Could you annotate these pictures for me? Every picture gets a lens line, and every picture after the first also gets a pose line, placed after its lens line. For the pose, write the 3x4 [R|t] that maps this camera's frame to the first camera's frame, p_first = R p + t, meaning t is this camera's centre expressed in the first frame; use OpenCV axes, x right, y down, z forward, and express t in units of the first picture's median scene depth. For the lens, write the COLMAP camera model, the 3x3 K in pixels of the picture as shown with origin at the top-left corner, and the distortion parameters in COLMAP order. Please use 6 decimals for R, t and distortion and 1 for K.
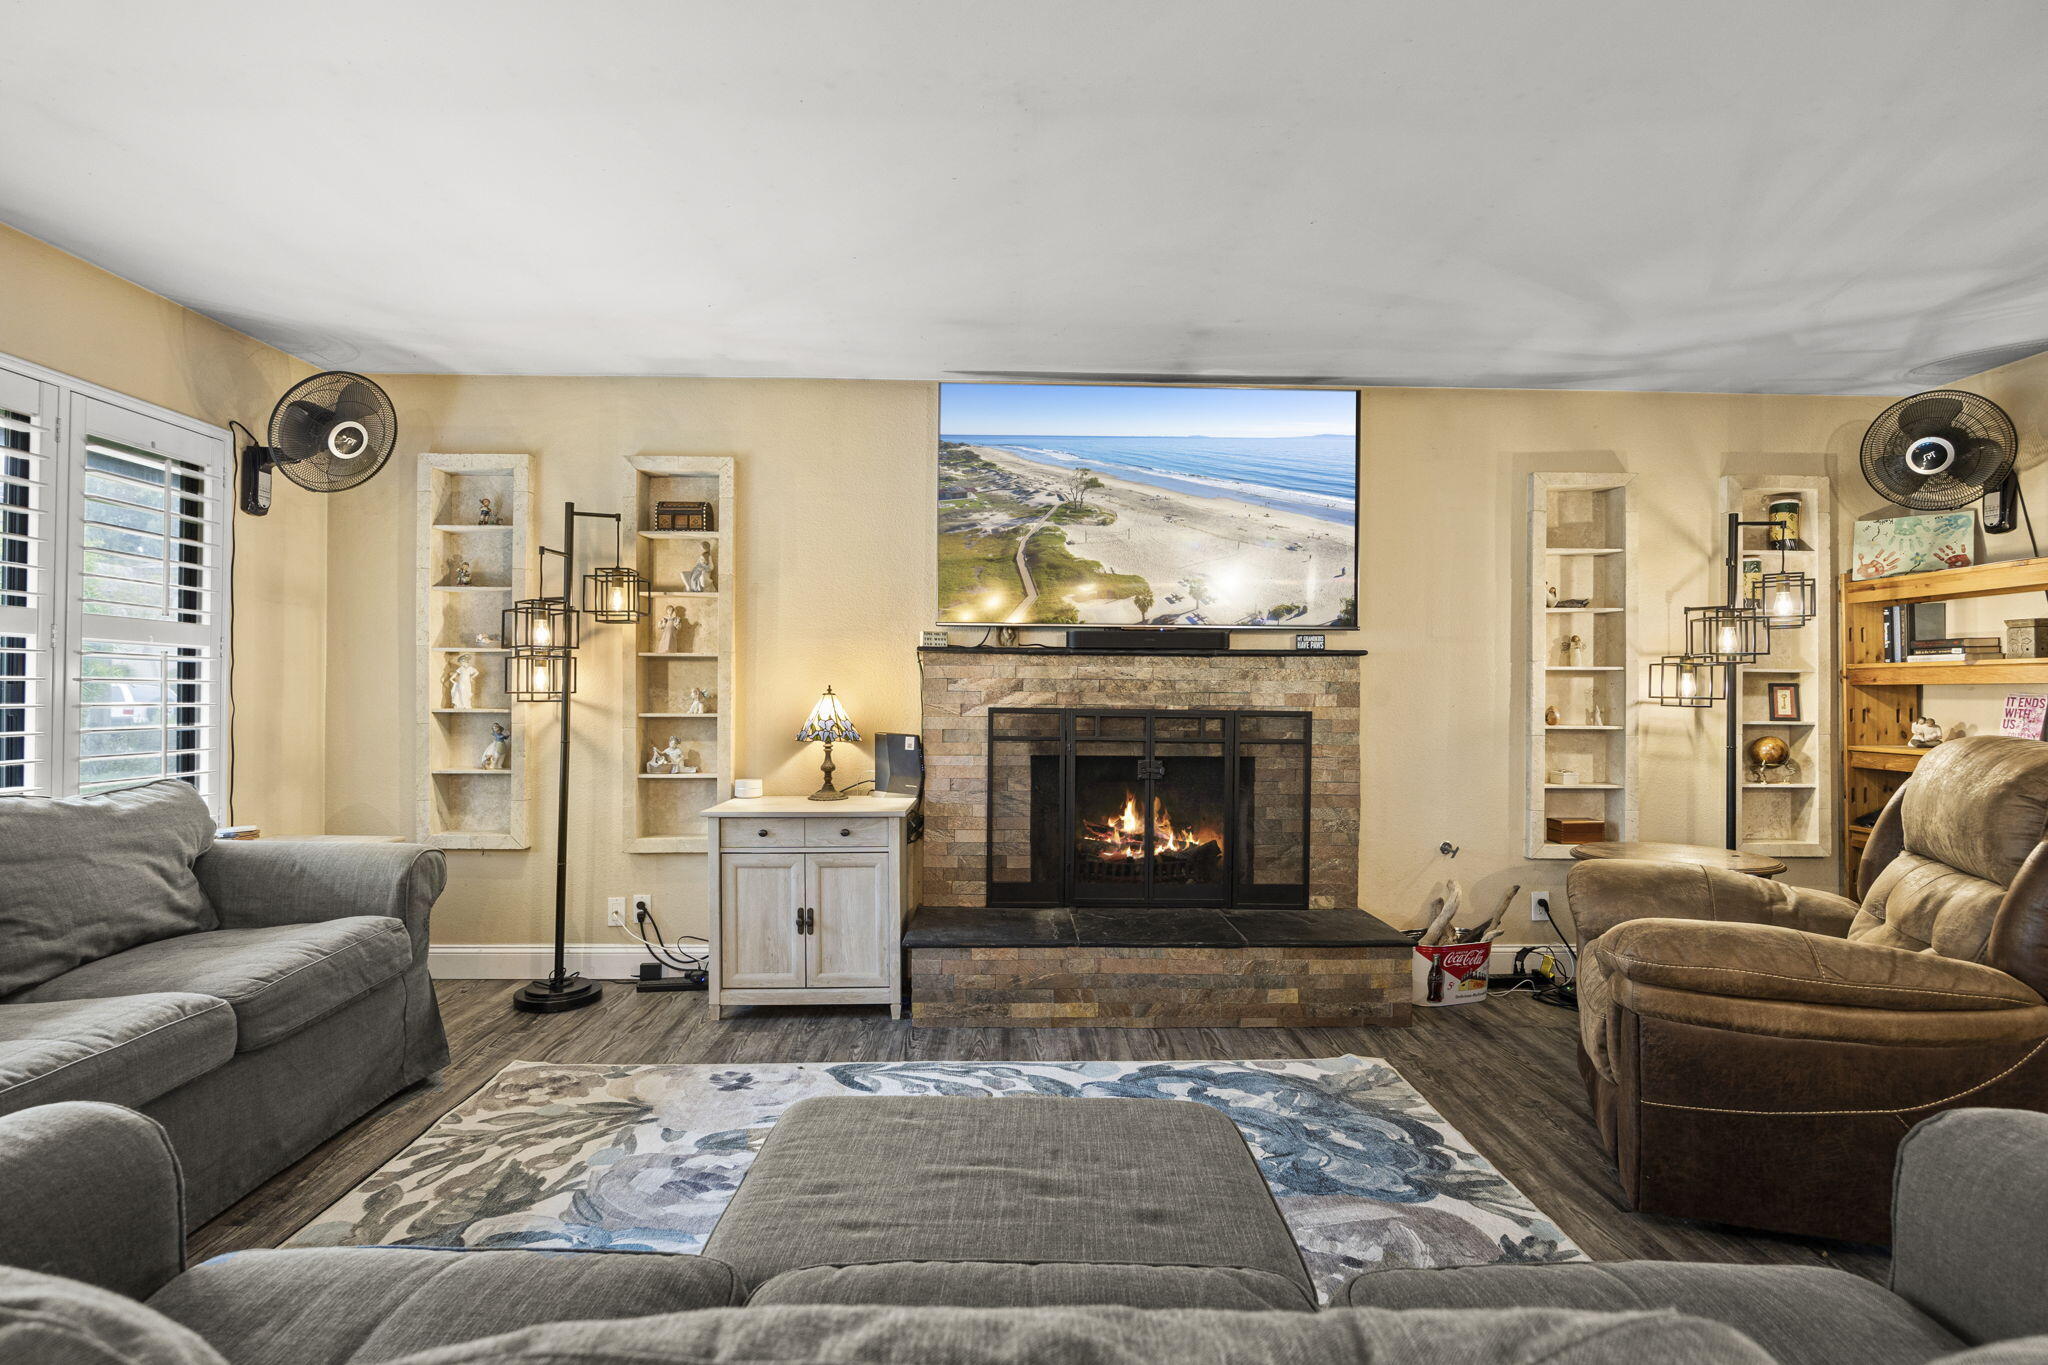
lens RADIAL K [[997.1, 0, 1031.8], [0, 997.1, 688.6], [0, 0, 1]] dist [-0.010374, -0.001860]
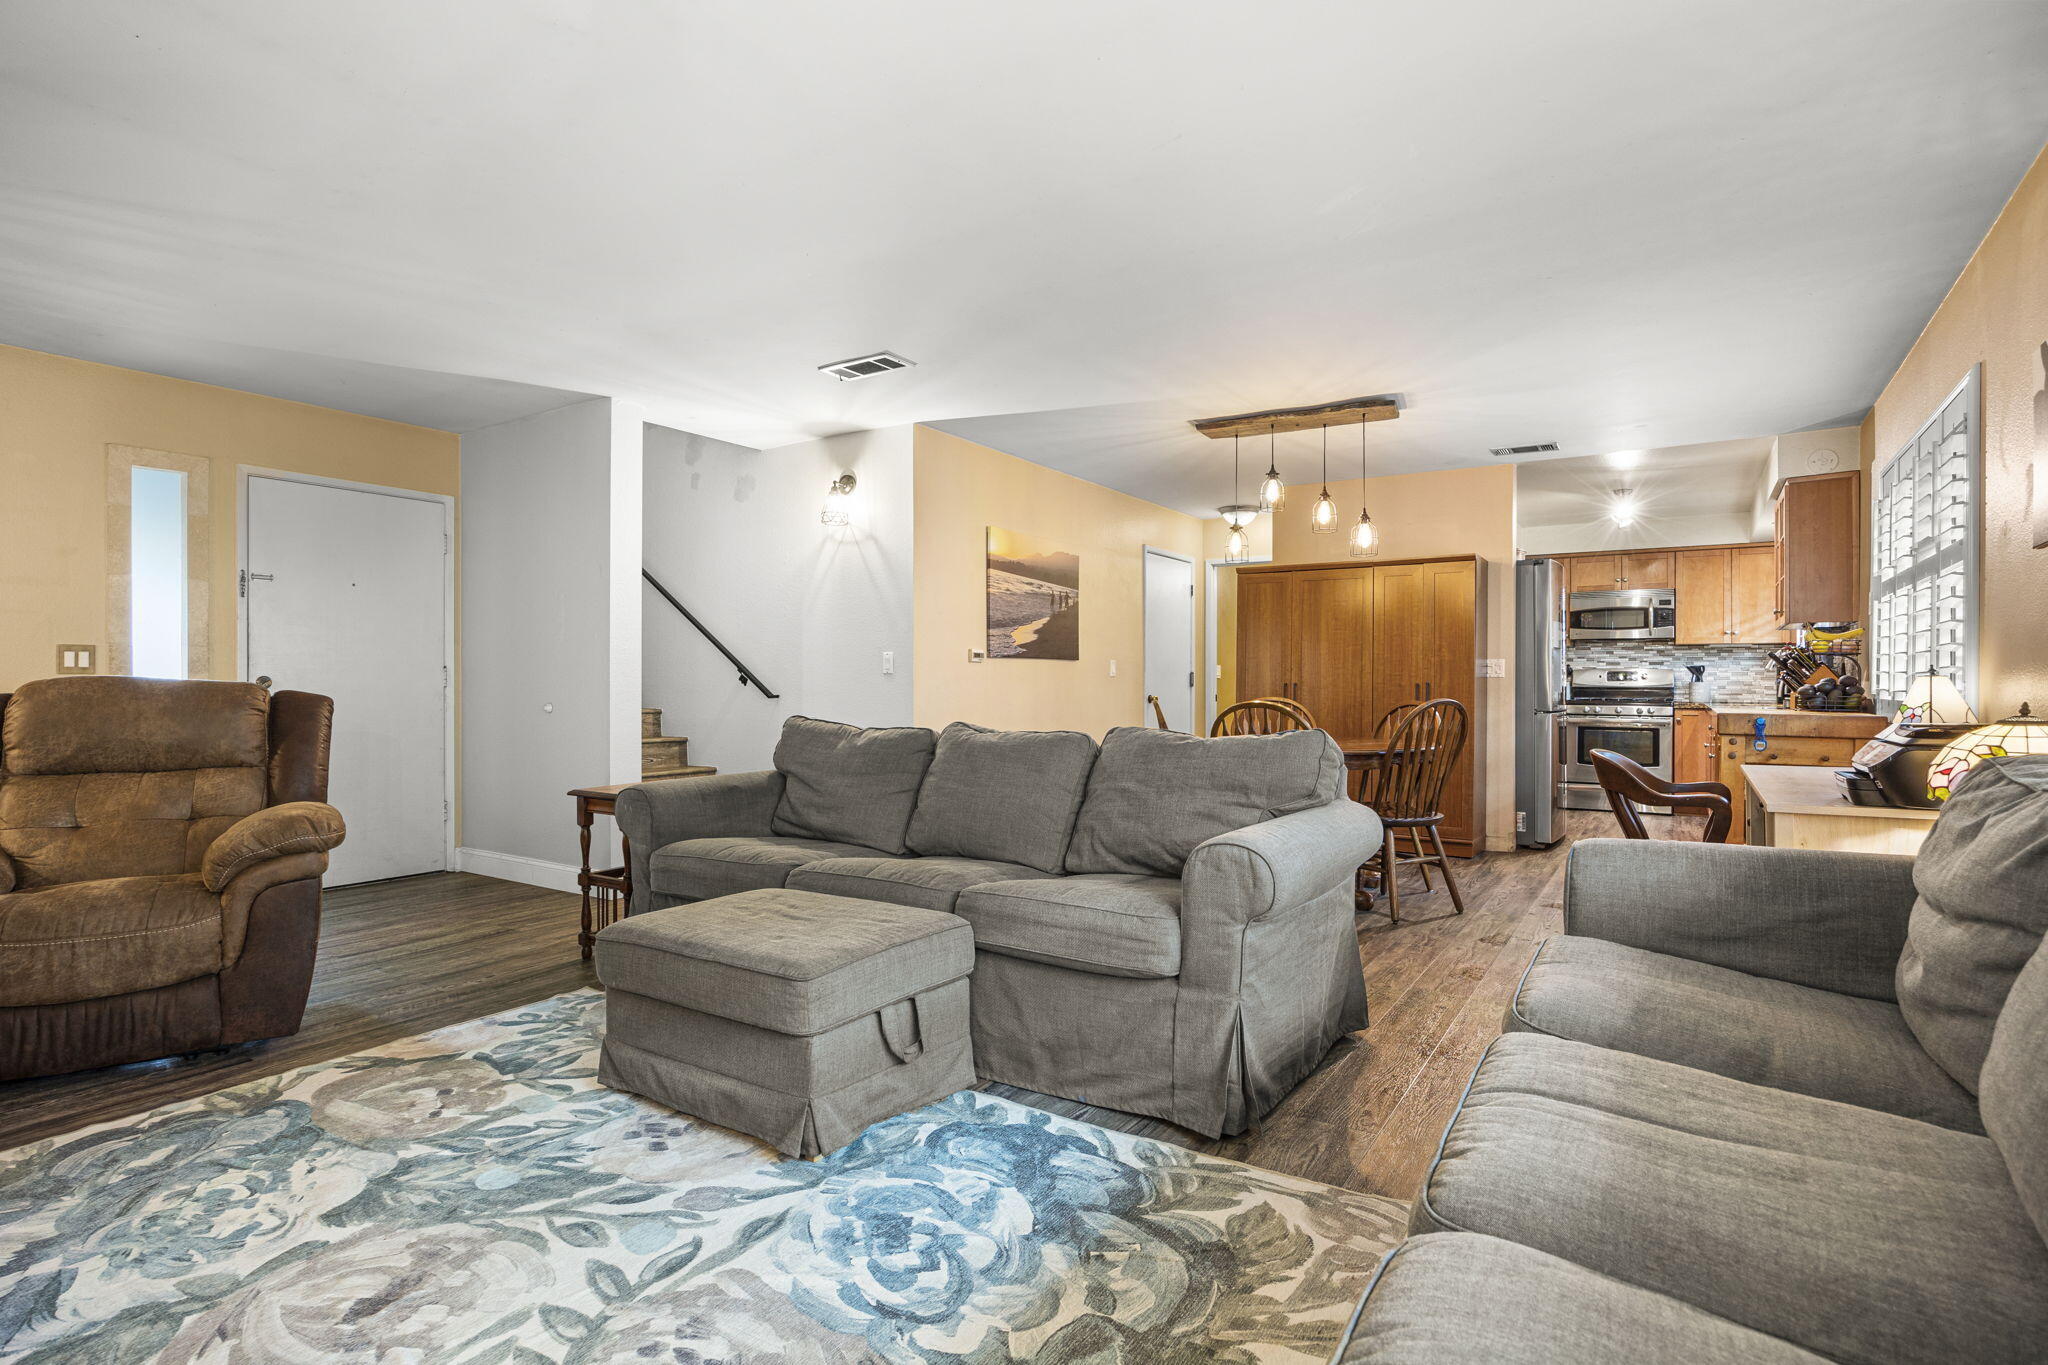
lens RADIAL K [[997.1, 0, 1031.8], [0, 997.1, 688.6], [0, 0, 1]] dist [-0.010374, -0.001860]
pose [[-0.822005, -0.007422, 0.569431, -0.515167], [-0.003244, 0.999960, 0.008351, 0.029317], [-0.569471, 0.005017, -0.821996, 0.834463]]
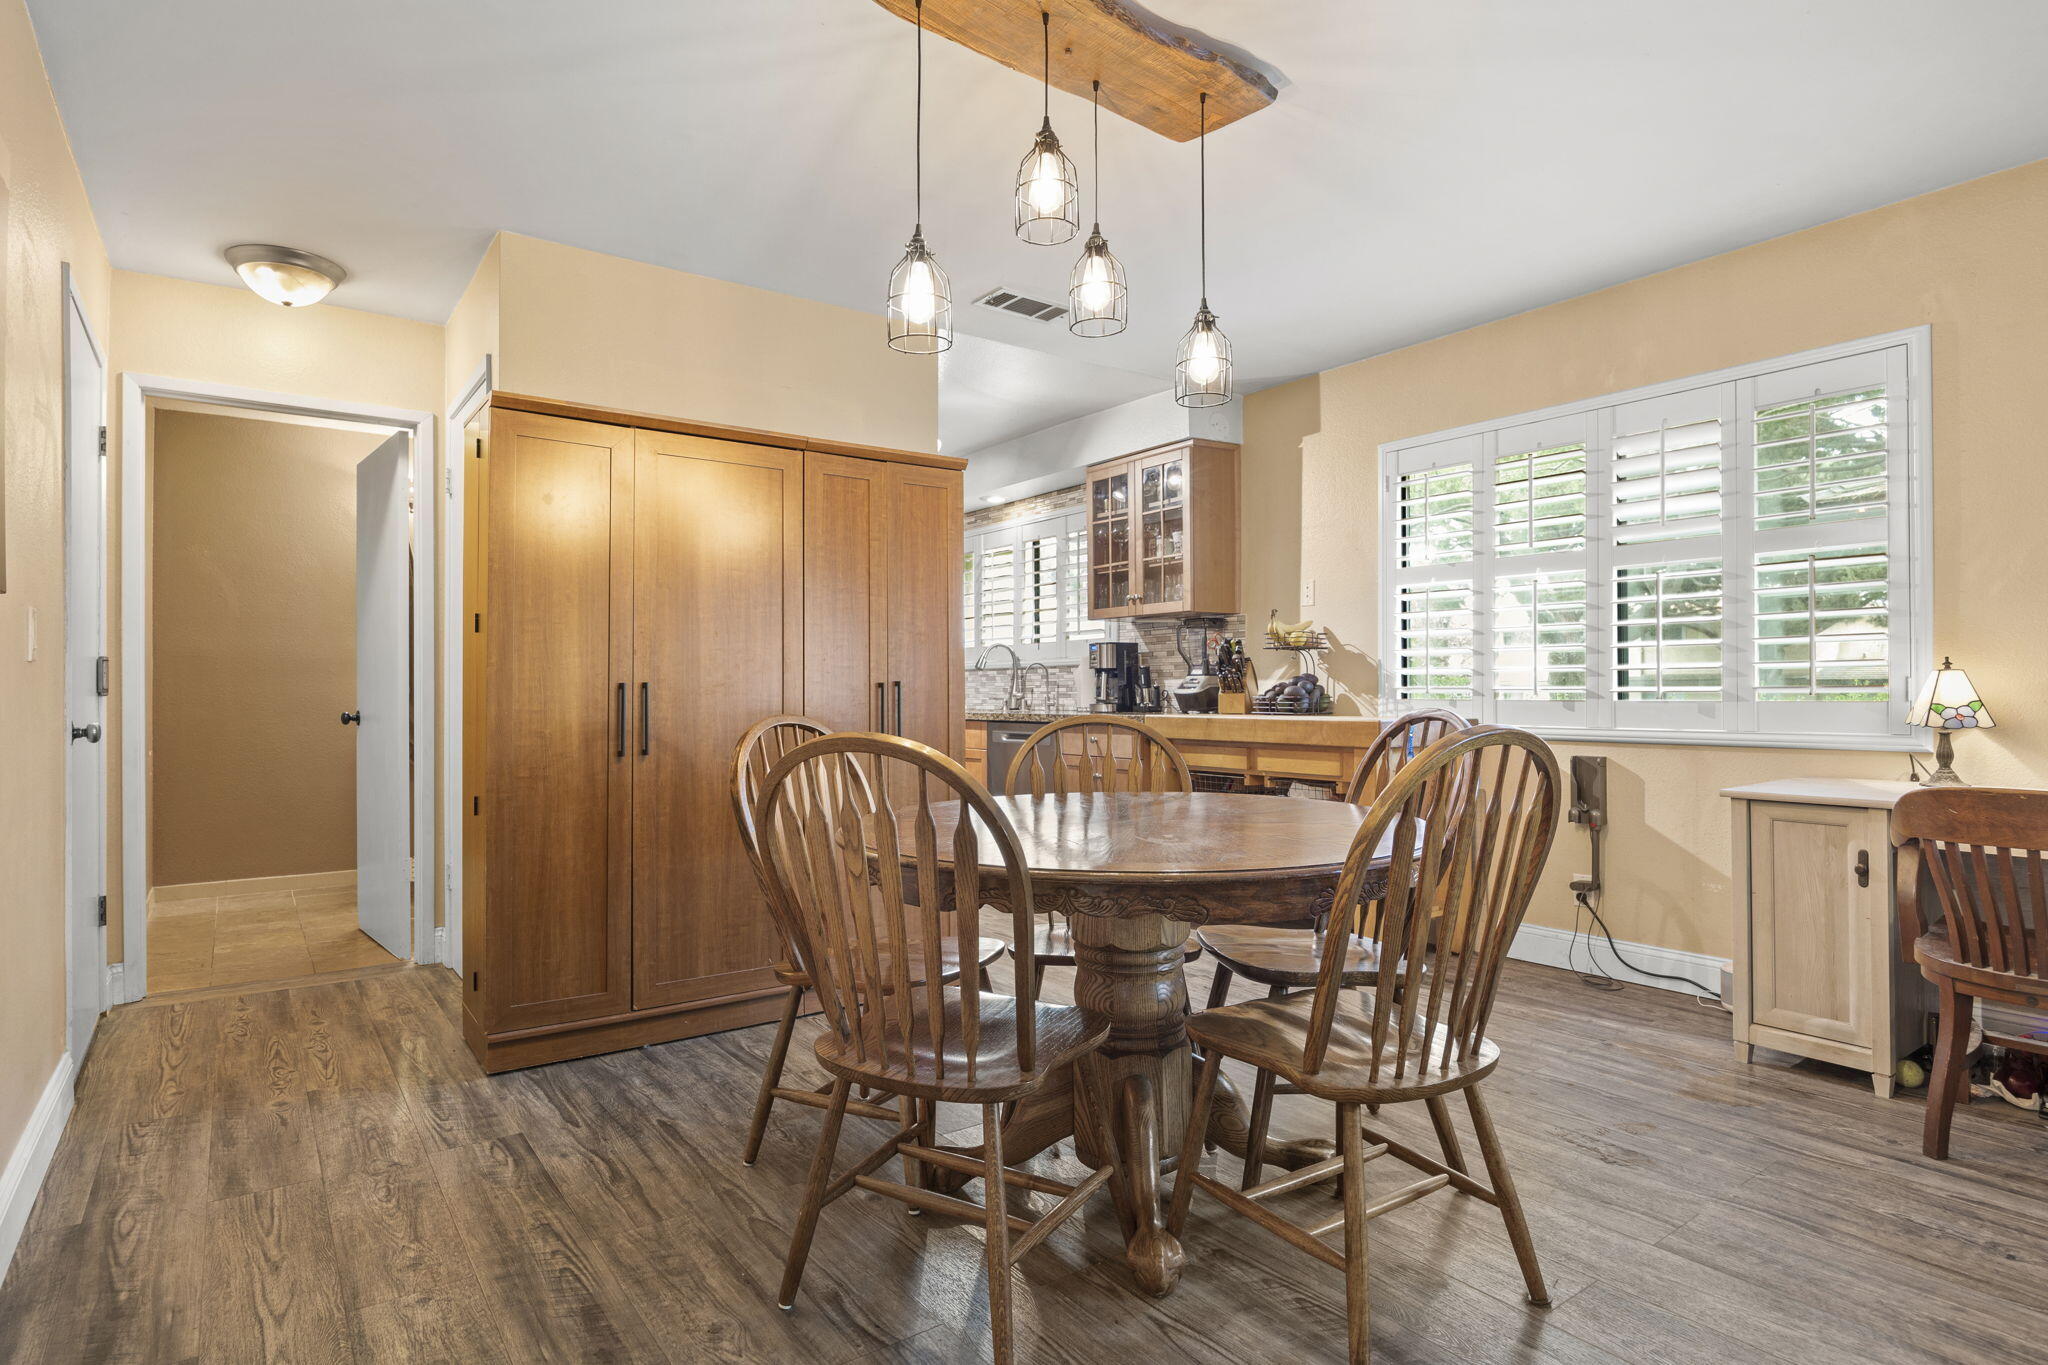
lens RADIAL K [[1091.7, 0, 1051.4], [0, 1091.7, 683.5], [0, 0, 1]] dist [-0.001736, 0.000143]
pose [[-0.813774, -0.006744, -0.581142, 0.296566], [-0.002632, 0.999965, -0.007918, 0.041154], [0.581175, -0.004914, -0.813764, 0.023664]]
